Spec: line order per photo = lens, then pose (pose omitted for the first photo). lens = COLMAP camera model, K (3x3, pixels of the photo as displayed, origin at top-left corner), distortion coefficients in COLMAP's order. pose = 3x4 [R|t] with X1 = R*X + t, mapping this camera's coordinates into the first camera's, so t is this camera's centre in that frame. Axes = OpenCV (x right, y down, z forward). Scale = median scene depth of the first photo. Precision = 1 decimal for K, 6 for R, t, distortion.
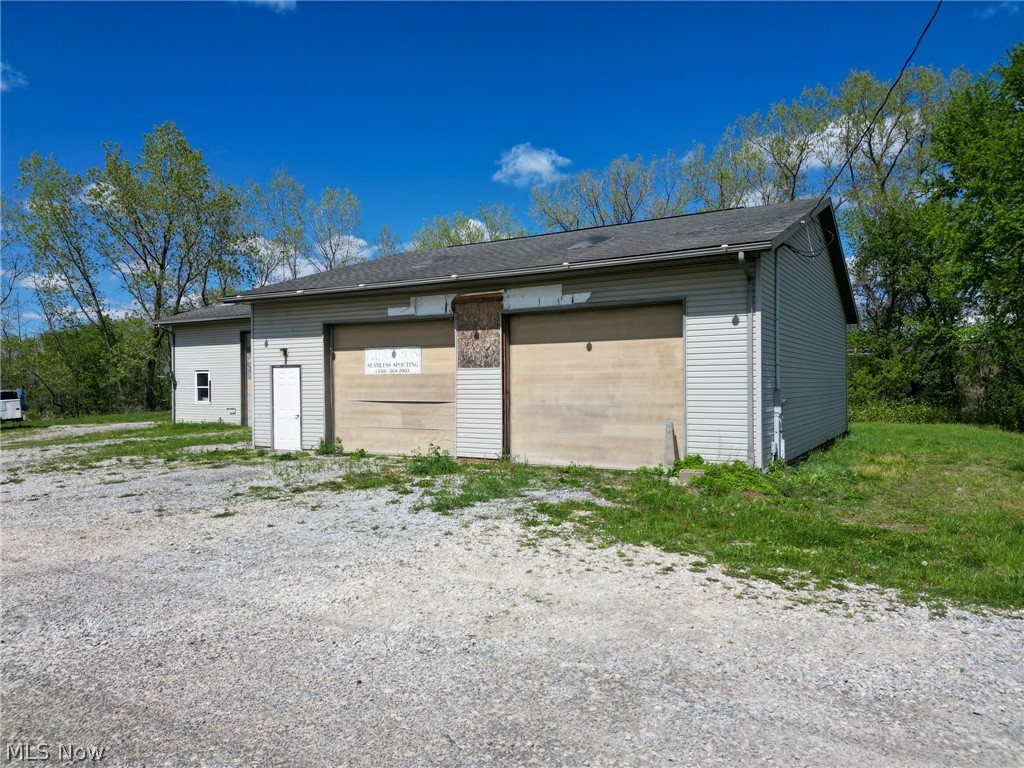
lens RADIAL K [[709.1, 0, 509.5], [0, 709.1, 382.2], [0, 0, 1]] dist [0.124468, -0.151532]
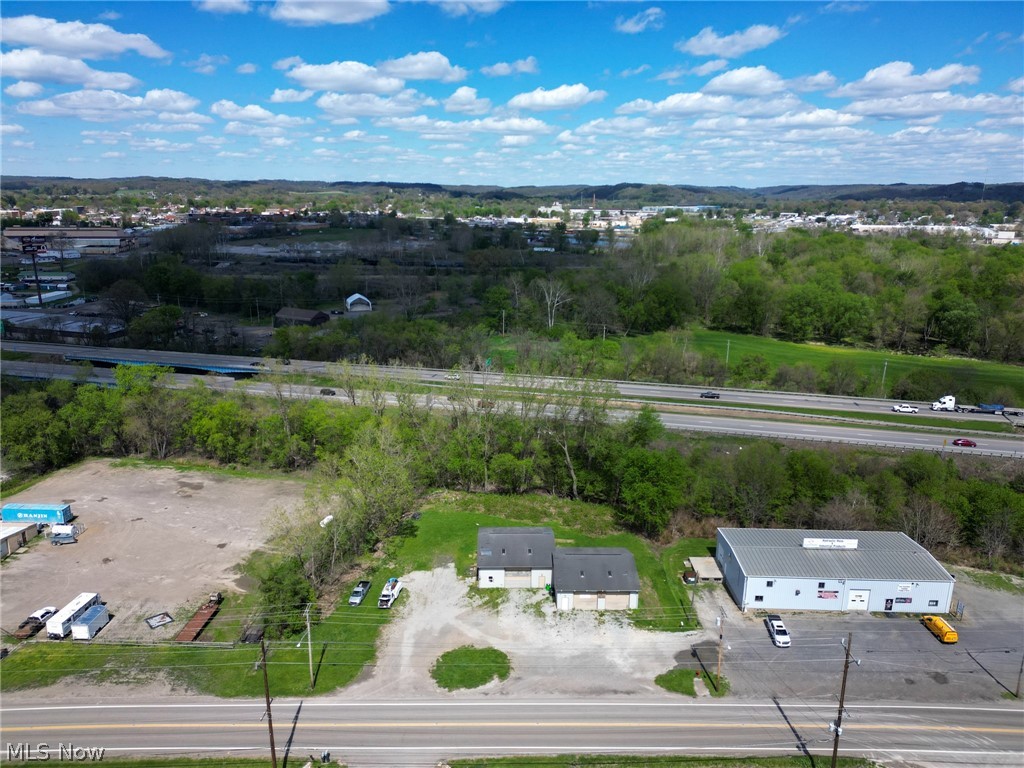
lens RADIAL K [[708.1, 0, 510.2], [0, 708.1, 390.5], [0, 0, 1]] dist [0.084652, -0.071988]
pose [[0.850670, -0.135544, 0.507925, -4.955586], [-0.010039, 0.961824, 0.273484, -4.712972], [-0.525604, -0.237744, 0.816834, -4.645375]]
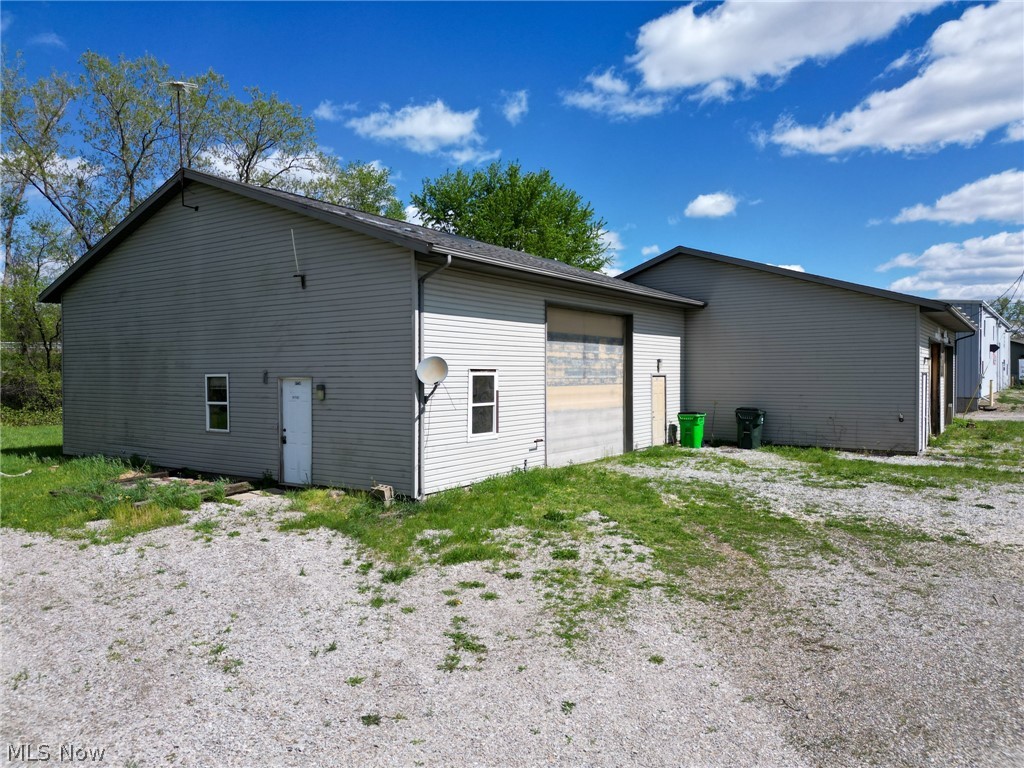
lens RADIAL K [[708.1, 0, 510.2], [0, 708.1, 390.5], [0, 0, 1]] dist [0.084652, -0.071988]
pose [[0.072305, -0.018678, 0.997208, -1.984205], [0.000565, 0.999825, 0.018686, -0.024663], [-0.997382, -0.000788, 0.072303, 2.105480]]
